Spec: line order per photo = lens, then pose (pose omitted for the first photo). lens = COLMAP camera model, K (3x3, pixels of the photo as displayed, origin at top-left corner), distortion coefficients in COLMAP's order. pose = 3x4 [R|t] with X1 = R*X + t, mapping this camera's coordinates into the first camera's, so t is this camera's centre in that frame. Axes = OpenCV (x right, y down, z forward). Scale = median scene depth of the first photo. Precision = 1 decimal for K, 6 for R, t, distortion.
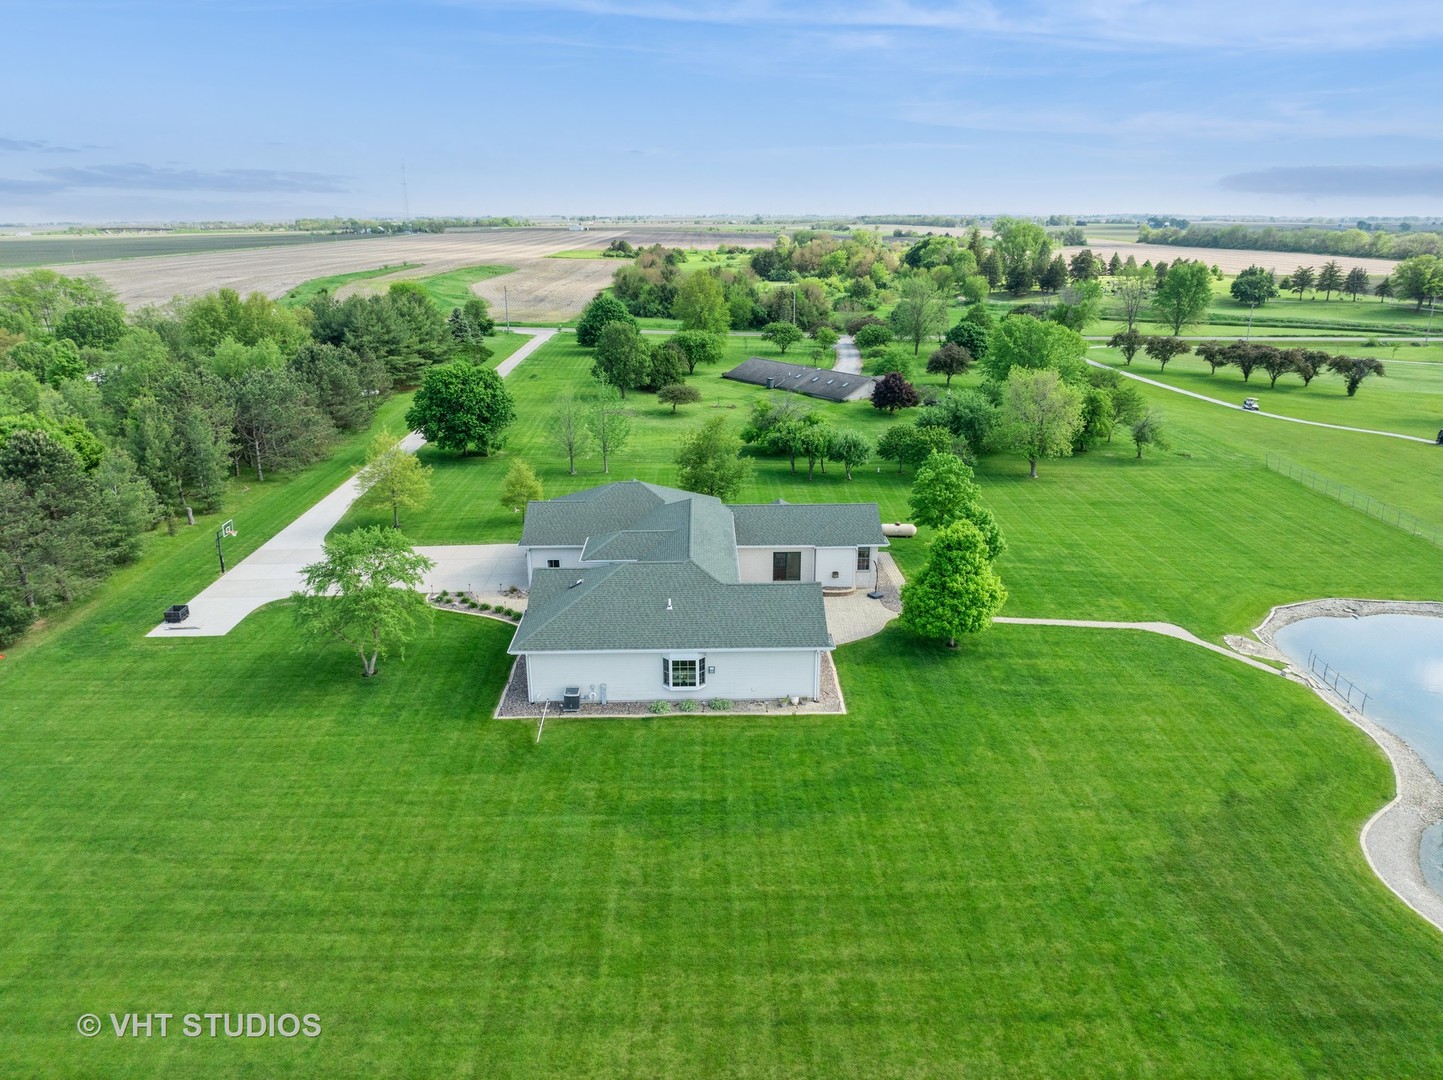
lens RADIAL K [[1016.2, 0, 727.8], [0, 1016.2, 536.3], [0, 0, 1]] dist [-0.035941, 0.003168]
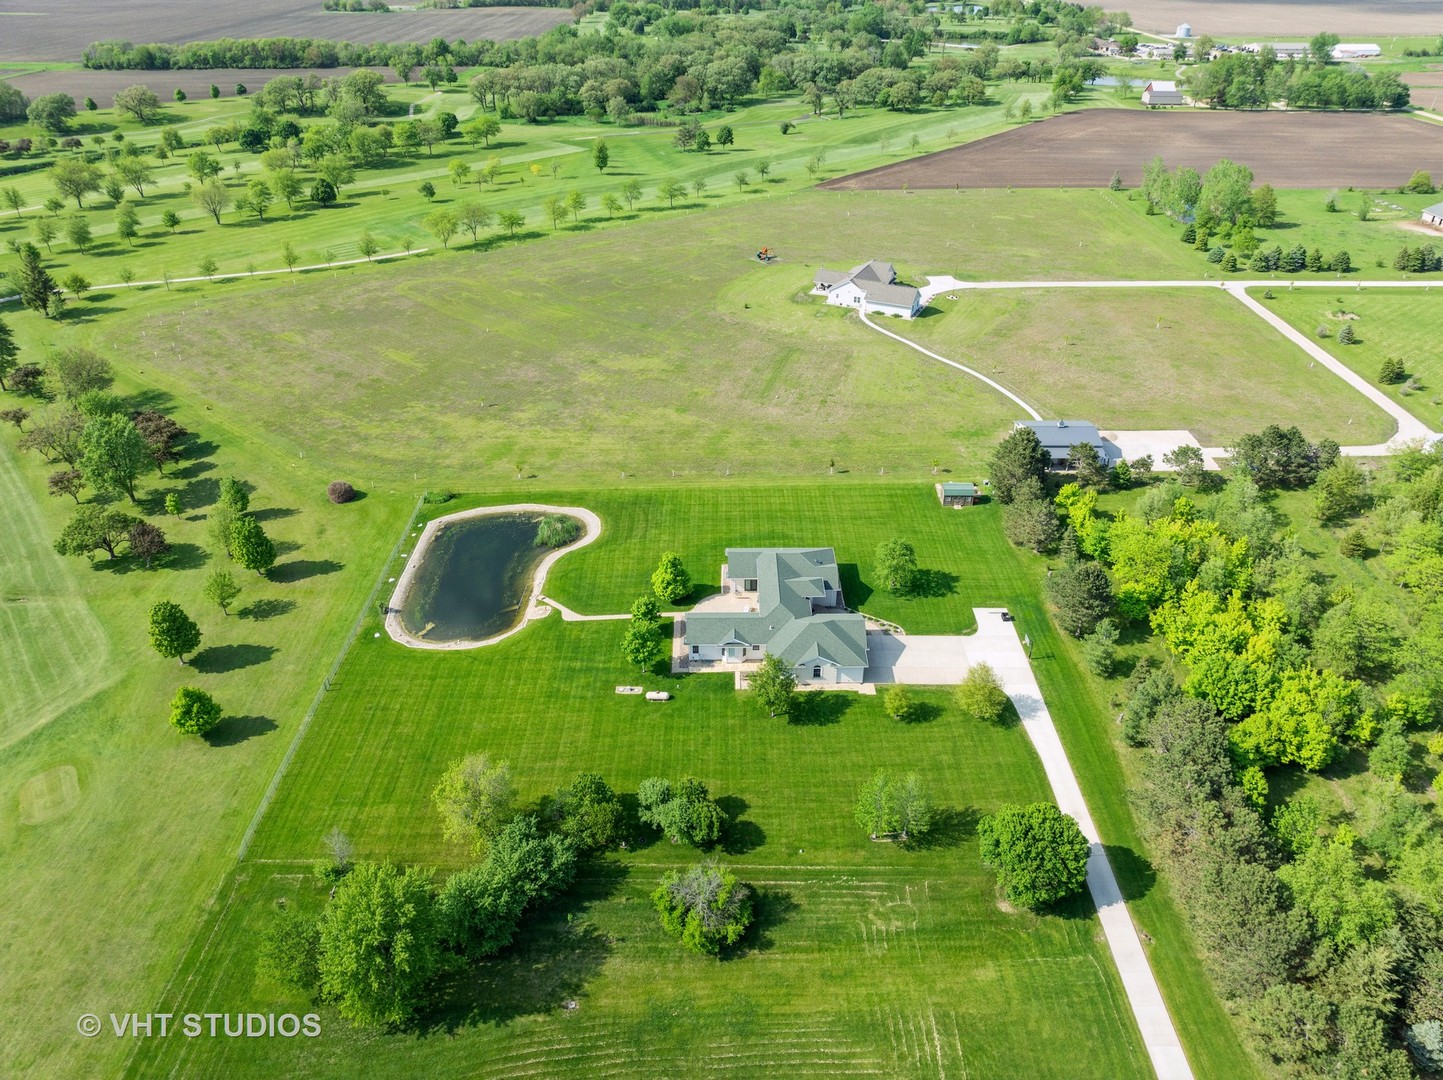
lens RADIAL K [[1016.3, 0, 730.9], [0, 1016.3, 542.5], [0, 0, 1]] dist [-0.035304, -0.001603]
pose [[-0.999846, -0.007938, 0.015635, 0.030460], [0.006812, 0.645791, 0.763484, -1.528320], [-0.016157, 0.763473, -0.645638, 2.028195]]
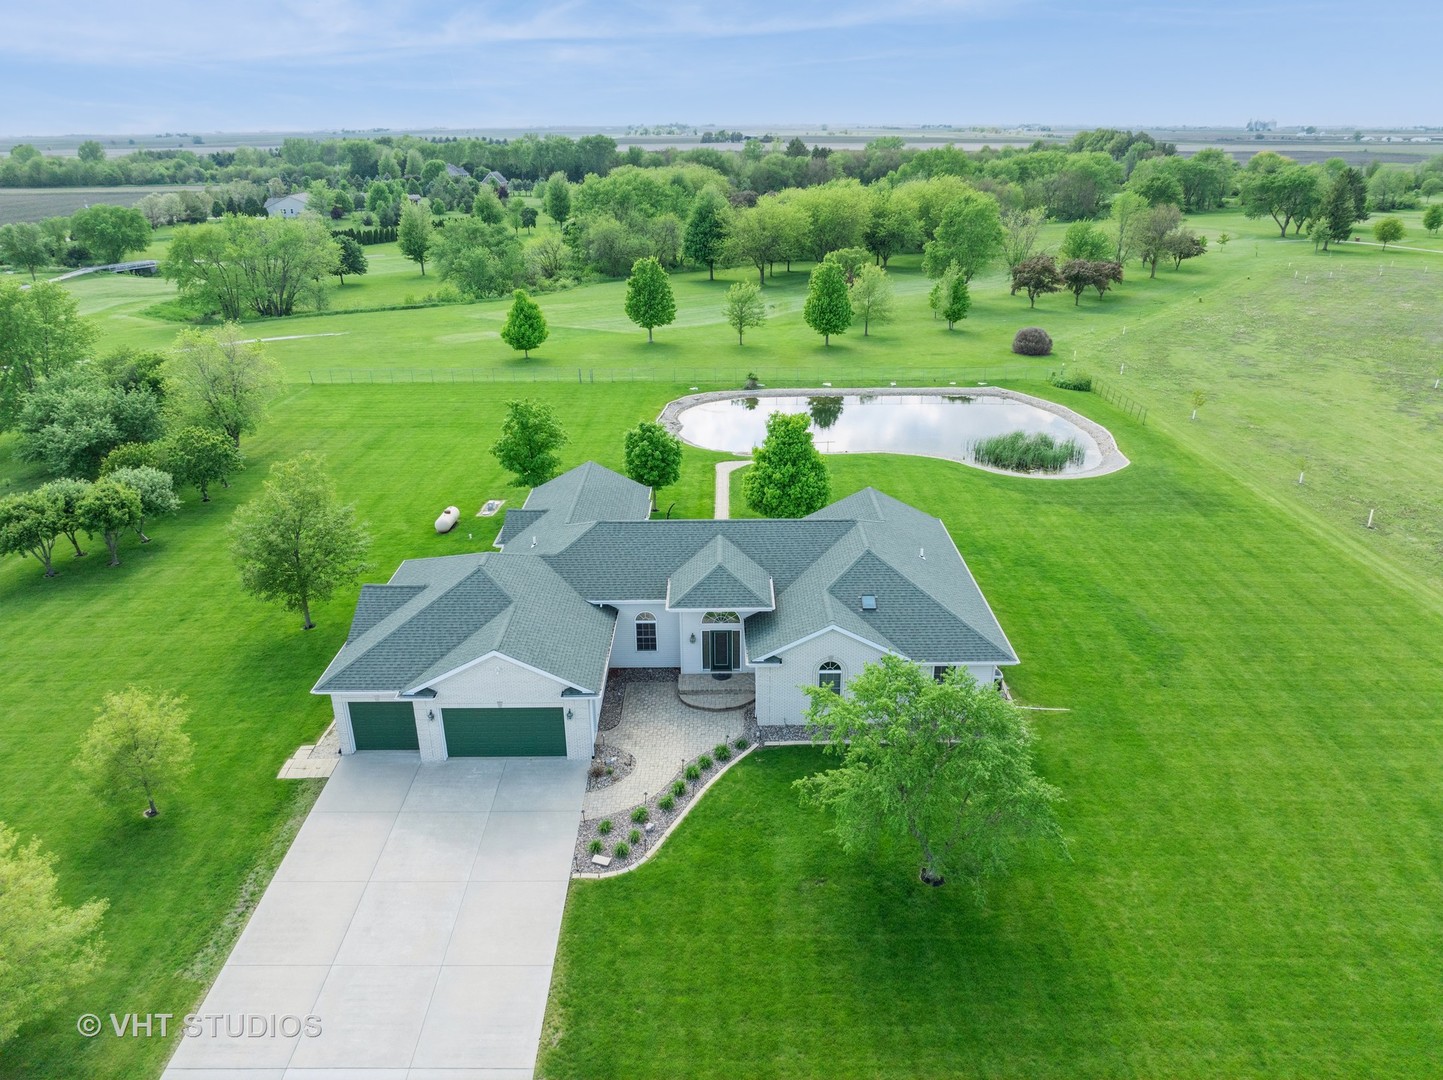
lens RADIAL K [[1016.3, 0, 730.9], [0, 1016.3, 542.5], [0, 0, 1]] dist [-0.035304, -0.001603]
pose [[0.015361, -0.380206, 0.924774, -0.645388], [0.307128, 0.881966, 0.357504, -0.231191], [-0.951544, 0.278532, 0.130319, 0.743219]]
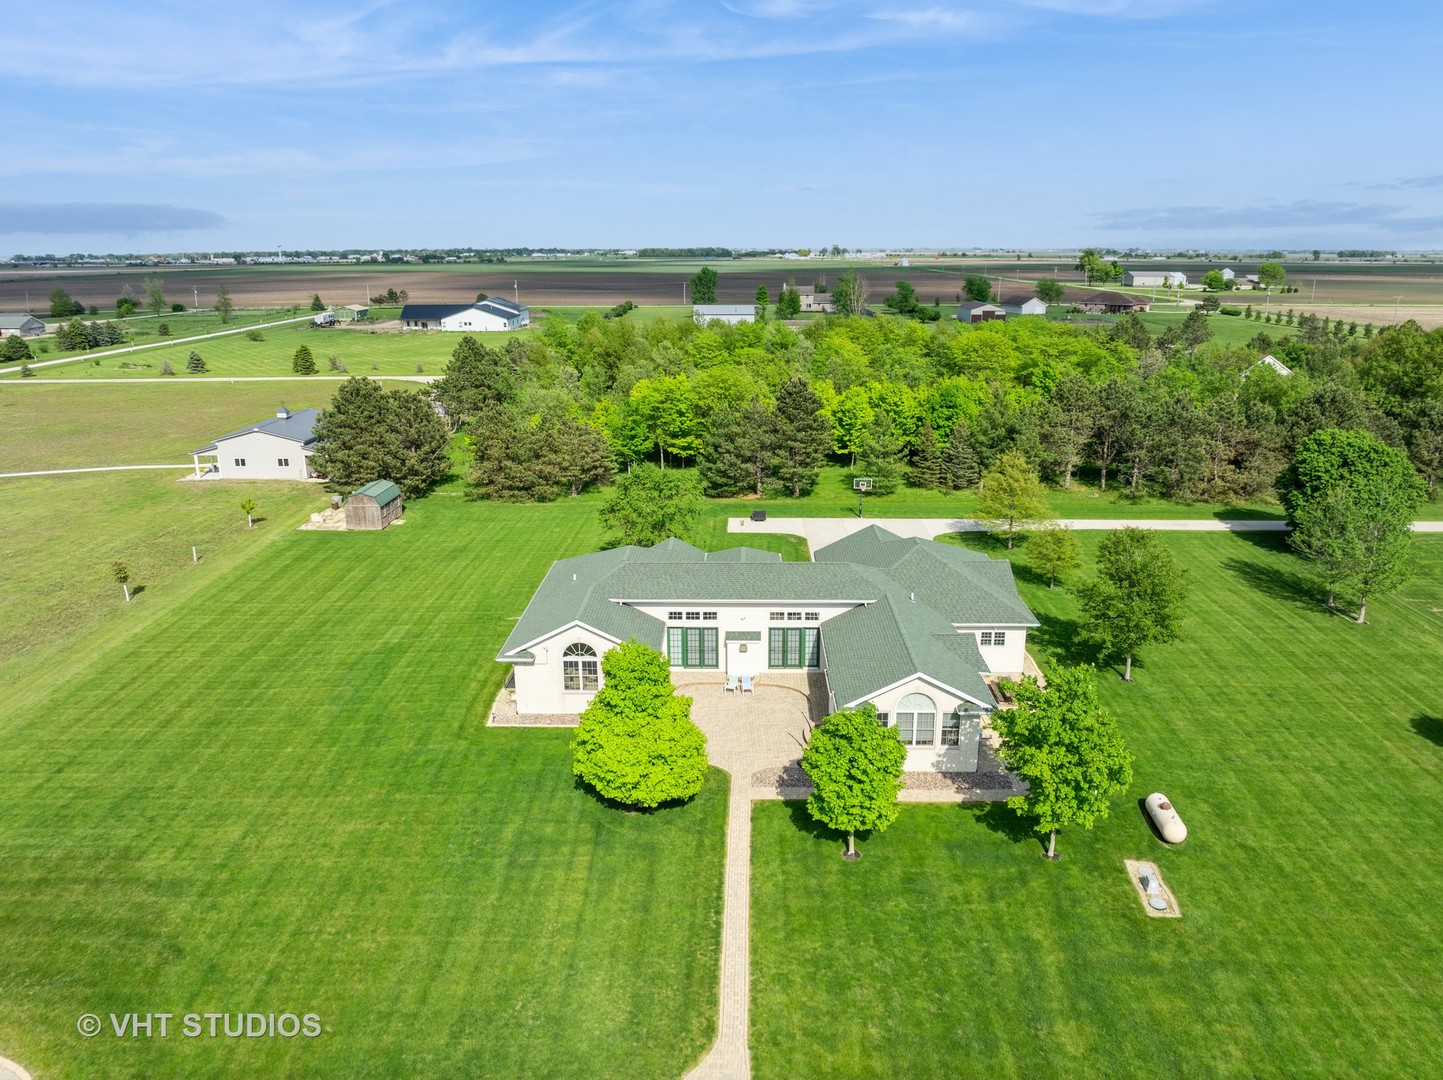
lens RADIAL K [[1014.5, 0, 725.8], [0, 1014.5, 542.2], [0, 0, 1]] dist [-0.038180, 0.001497]
pose [[-0.047159, 0.282288, -0.958170, 0.695736], [-0.298824, 0.911321, 0.283194, -0.235525], [0.953142, 0.299679, 0.041377, 0.783887]]
